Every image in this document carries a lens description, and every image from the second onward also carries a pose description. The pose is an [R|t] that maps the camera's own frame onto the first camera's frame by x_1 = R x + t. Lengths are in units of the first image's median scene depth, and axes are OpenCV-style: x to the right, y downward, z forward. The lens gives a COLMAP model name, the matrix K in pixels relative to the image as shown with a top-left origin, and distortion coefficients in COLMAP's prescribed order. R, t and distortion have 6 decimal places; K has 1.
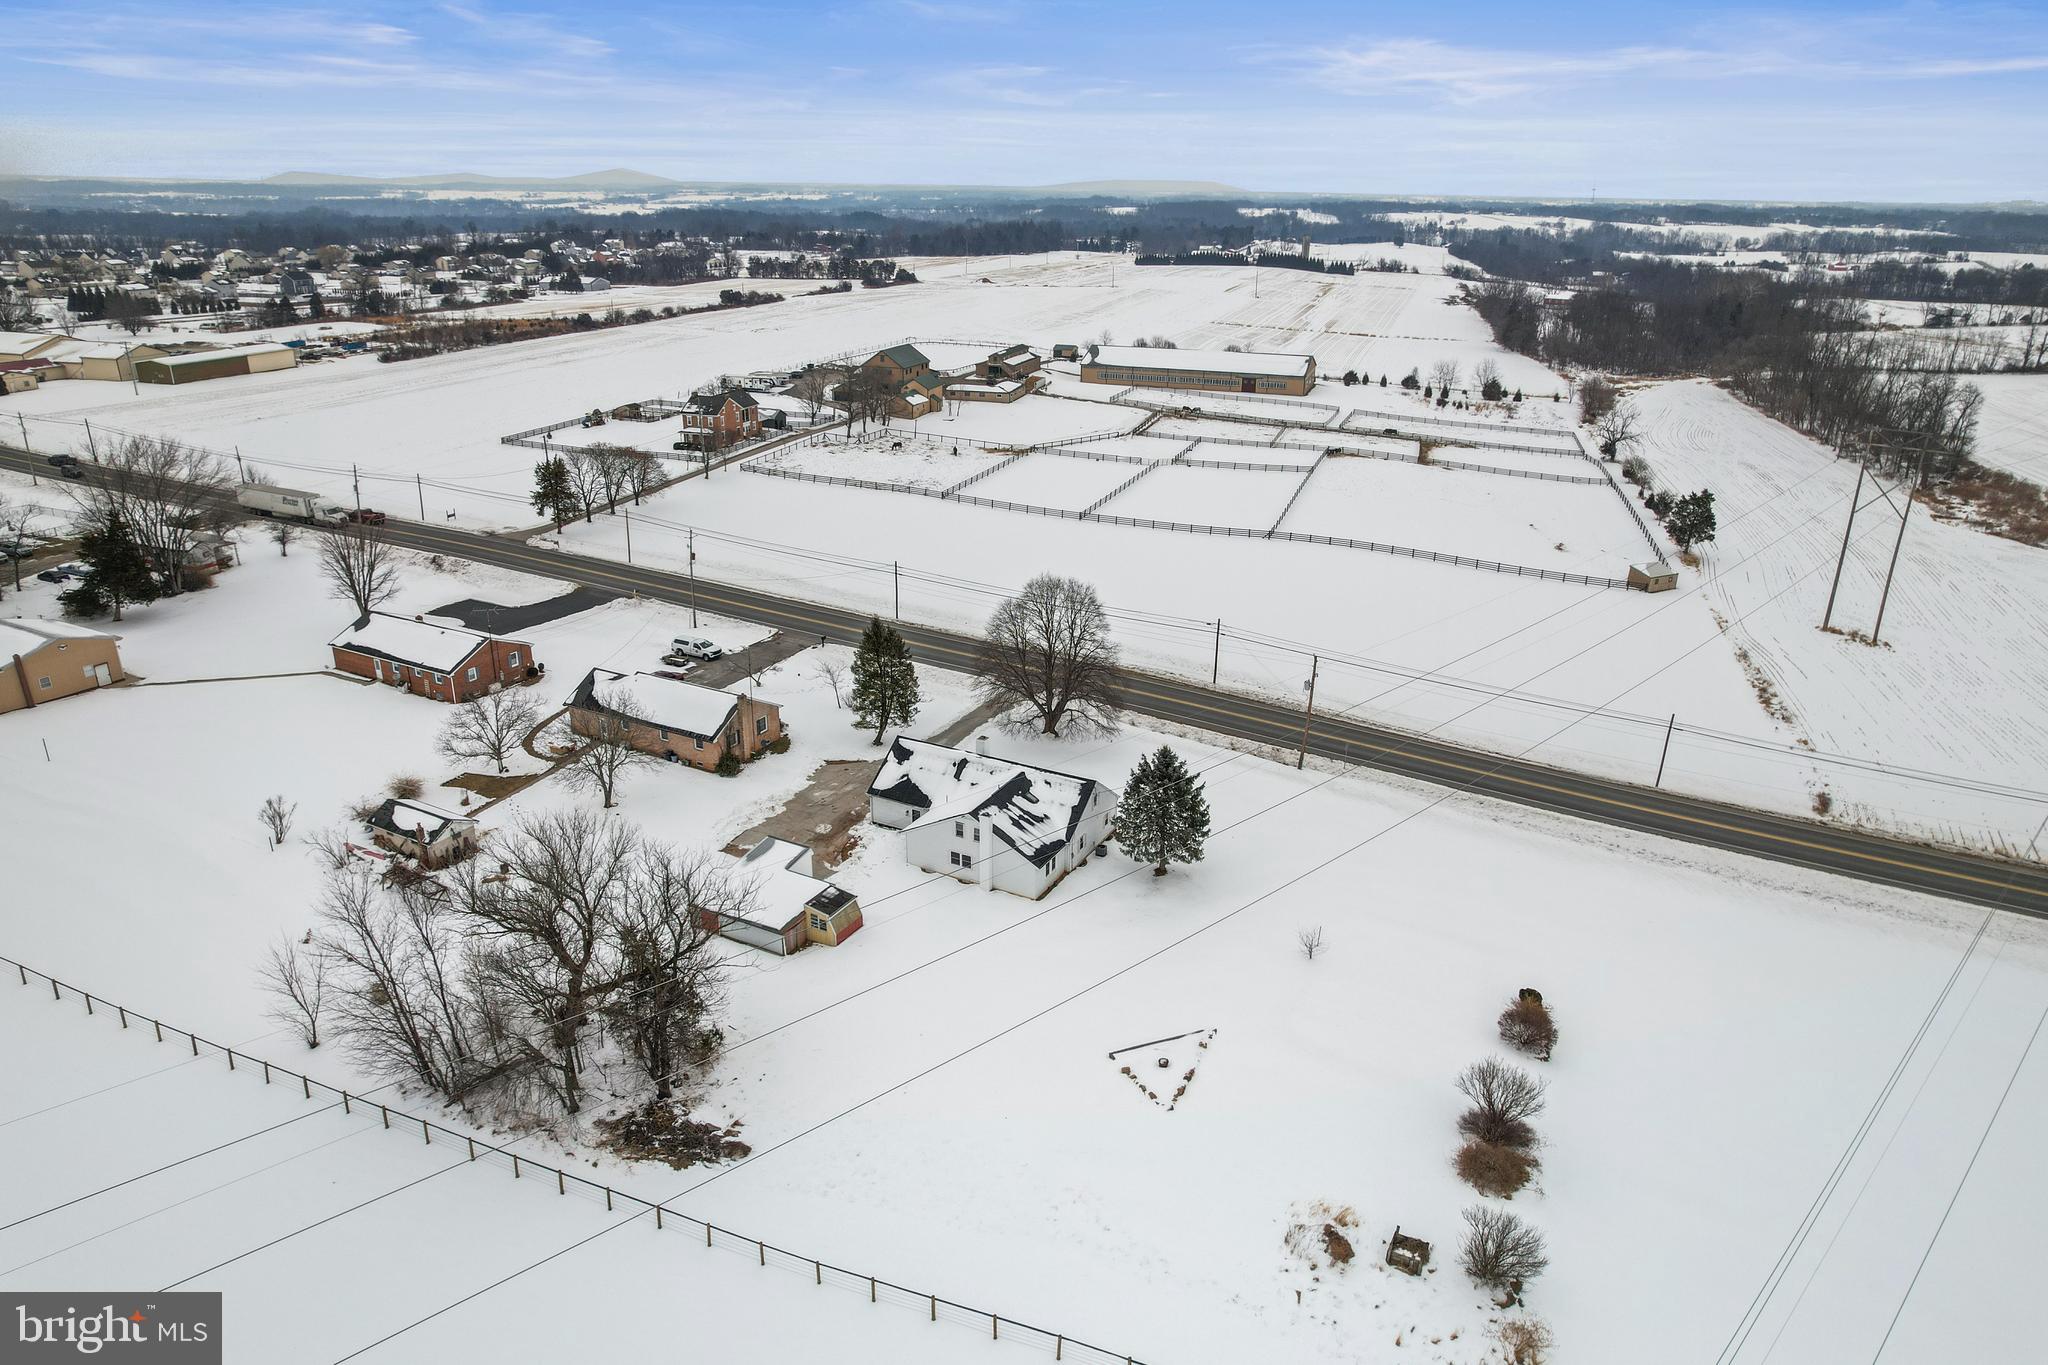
lens RADIAL K [[1328.6, 0, 1023.1], [0, 1328.6, 663.5], [0, 0, 1]] dist [-0.061607, 0.047187]
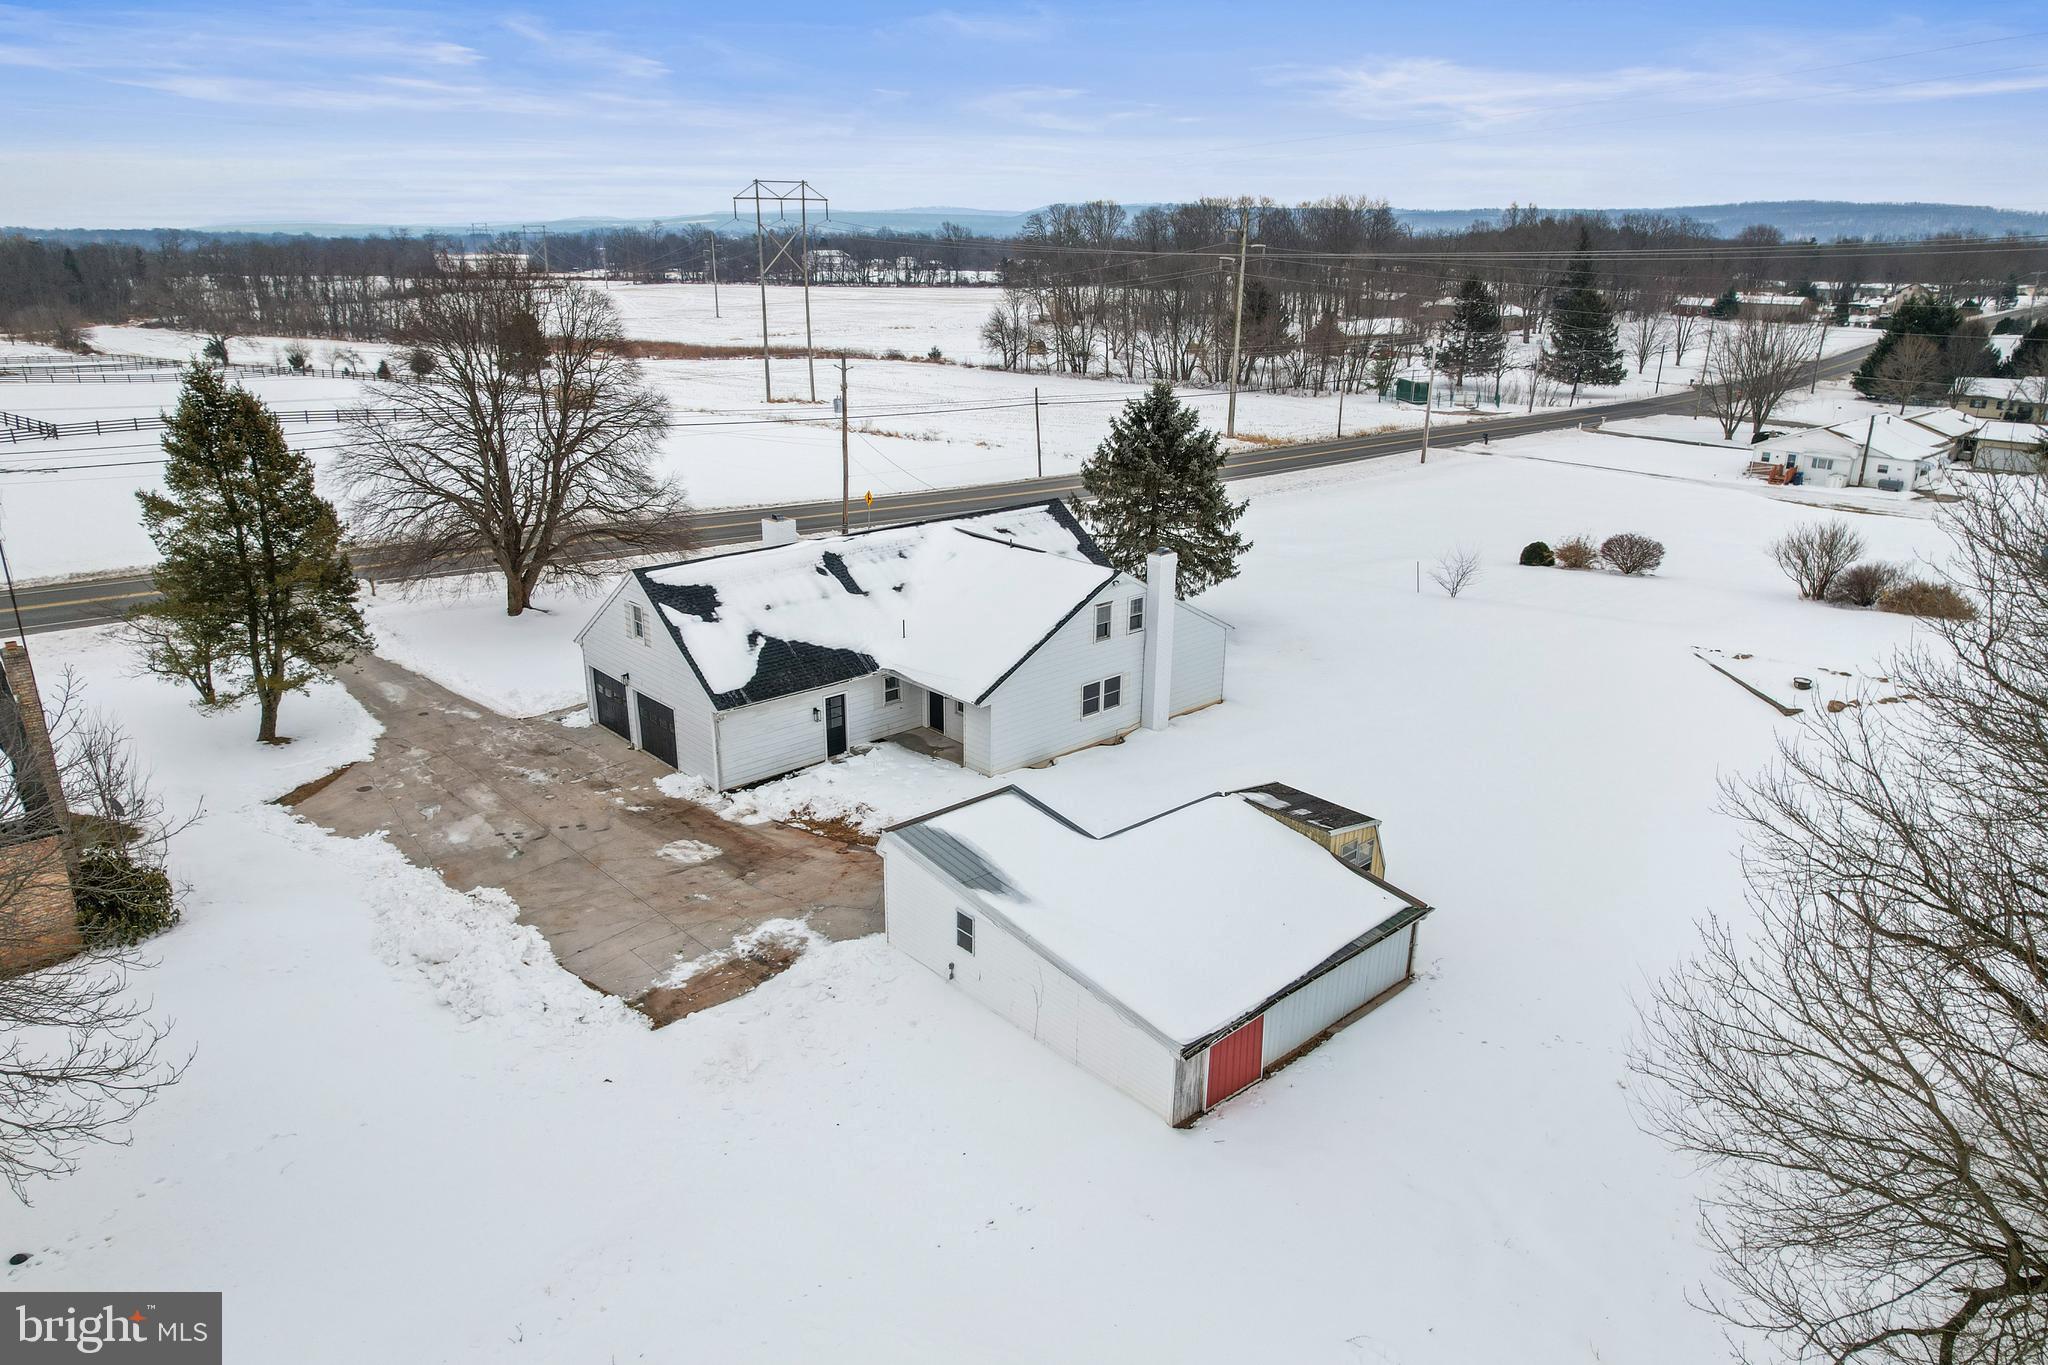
lens RADIAL K [[1328.6, 0, 1022.9], [0, 1328.6, 682.4], [0, 0, 1]] dist [-0.061607, 0.047187]
pose [[0.336027, -0.310153, 0.889321, -0.228416], [0.322518, 0.925032, 0.200744, 0.025835], [-0.884911, 0.219367, 0.410865, 0.442074]]
